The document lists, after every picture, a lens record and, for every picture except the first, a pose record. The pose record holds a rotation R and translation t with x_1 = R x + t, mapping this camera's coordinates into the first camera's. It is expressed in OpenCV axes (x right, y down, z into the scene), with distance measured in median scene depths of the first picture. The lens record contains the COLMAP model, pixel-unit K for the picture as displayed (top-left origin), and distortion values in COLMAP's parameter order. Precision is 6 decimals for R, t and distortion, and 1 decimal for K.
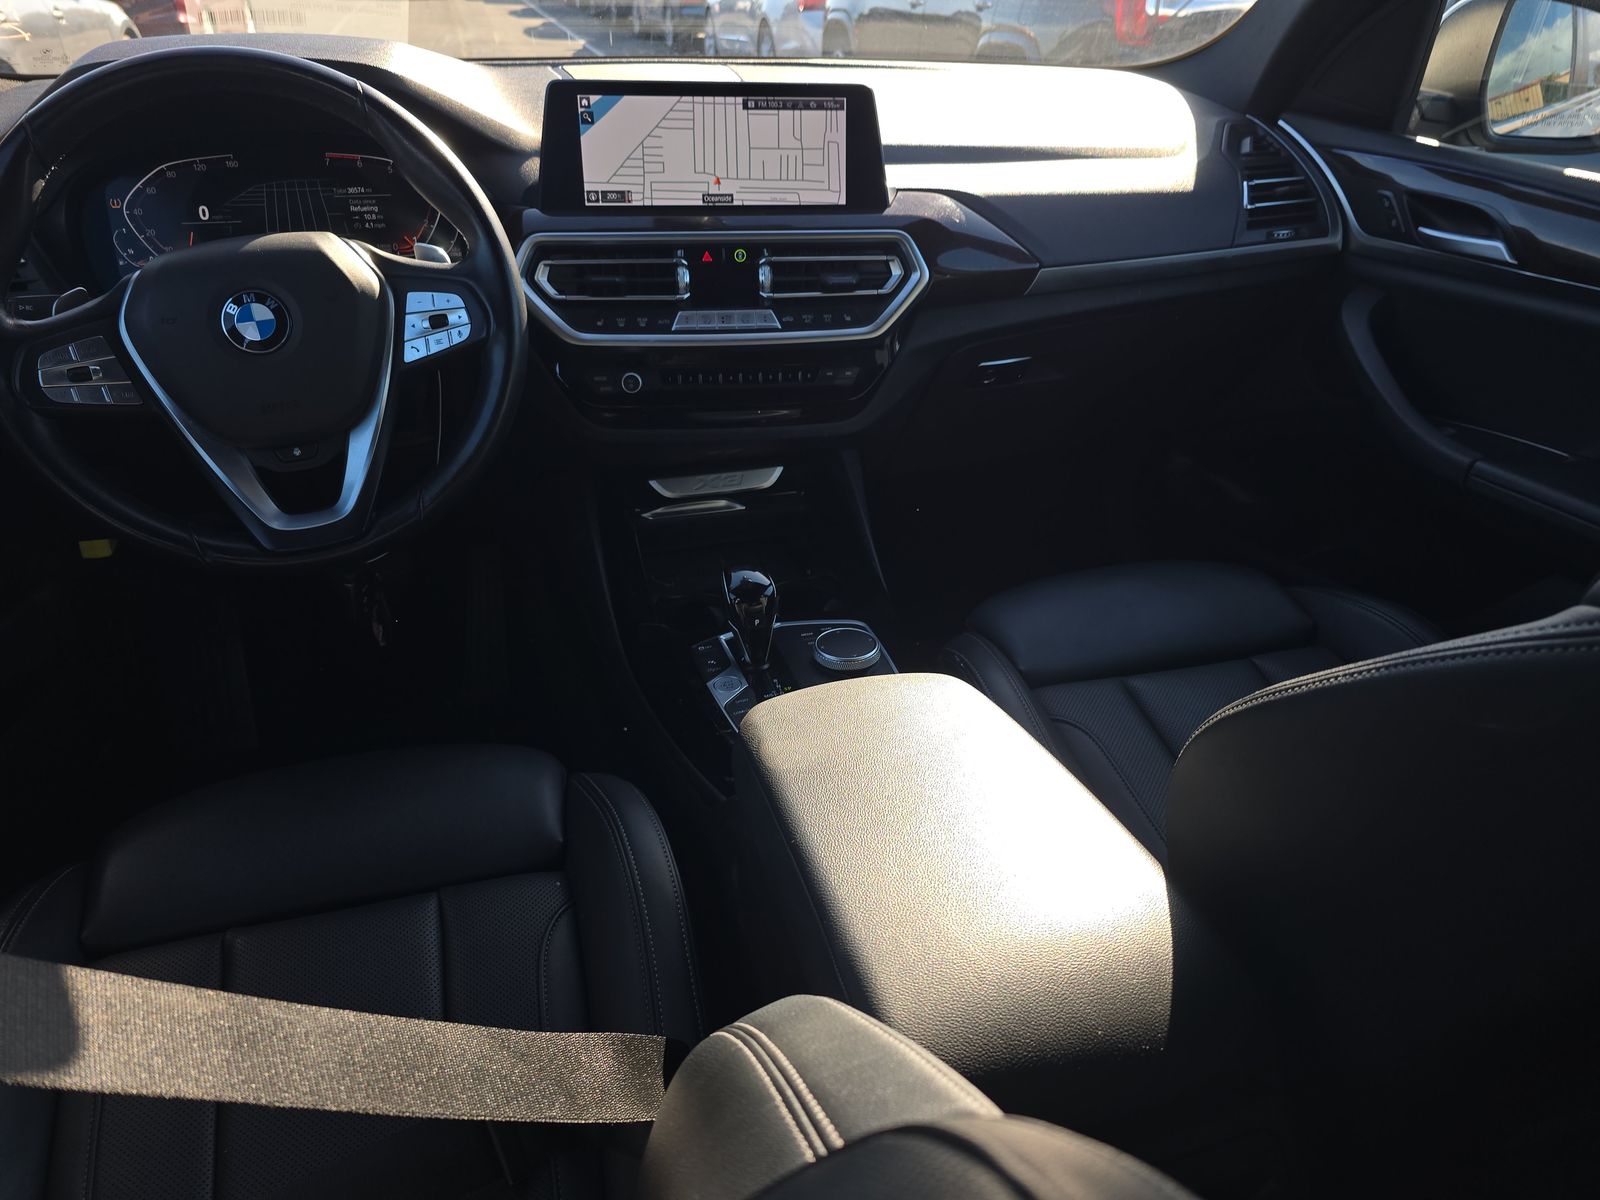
lens RADIAL K [[1065.9, 0, 809.1], [0, 1065.9, 604.0], [0, 0, 1]] dist [0.045130, -0.045175]
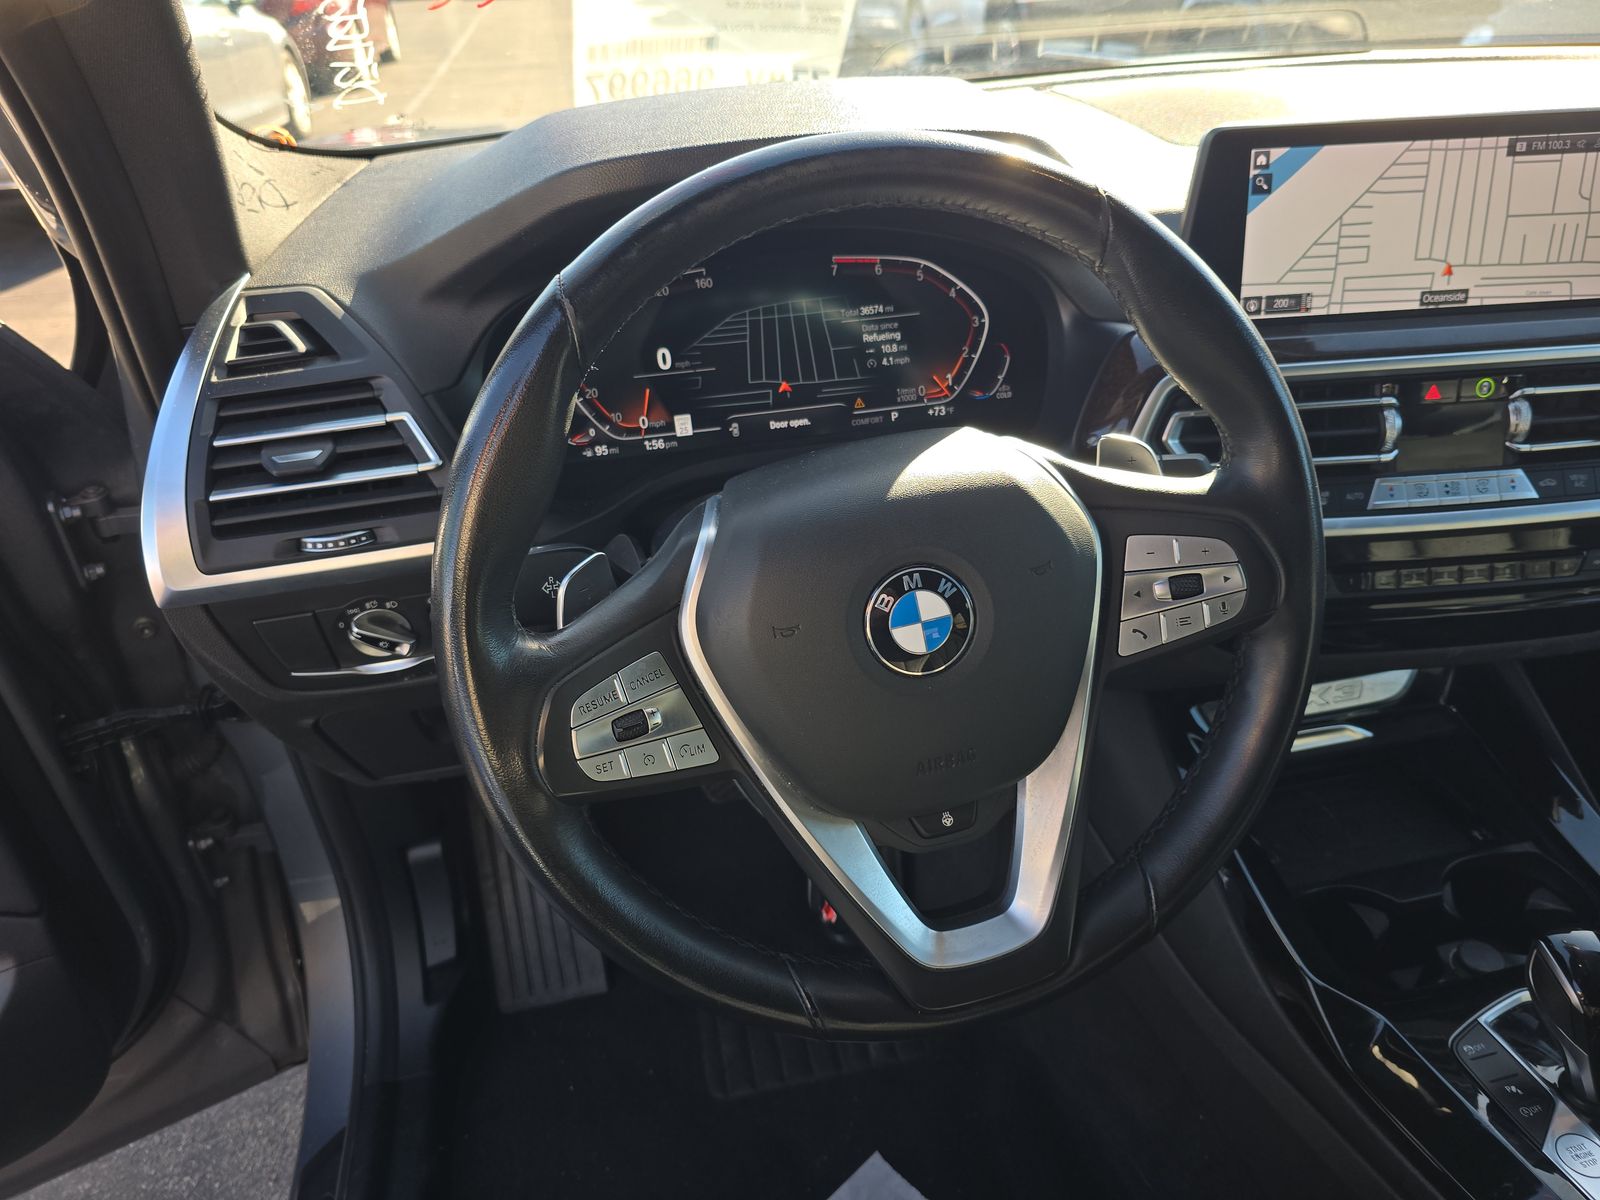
lens RADIAL K [[1065.9, 0, 809.1], [0, 1065.9, 604.0], [0, 0, 1]] dist [0.045130, -0.045175]
pose [[0.996207, -0.011049, -0.086312, -0.411845], [0.013469, 0.999531, 0.027505, -0.226211], [0.085968, -0.028563, 0.995888, 0.342707]]
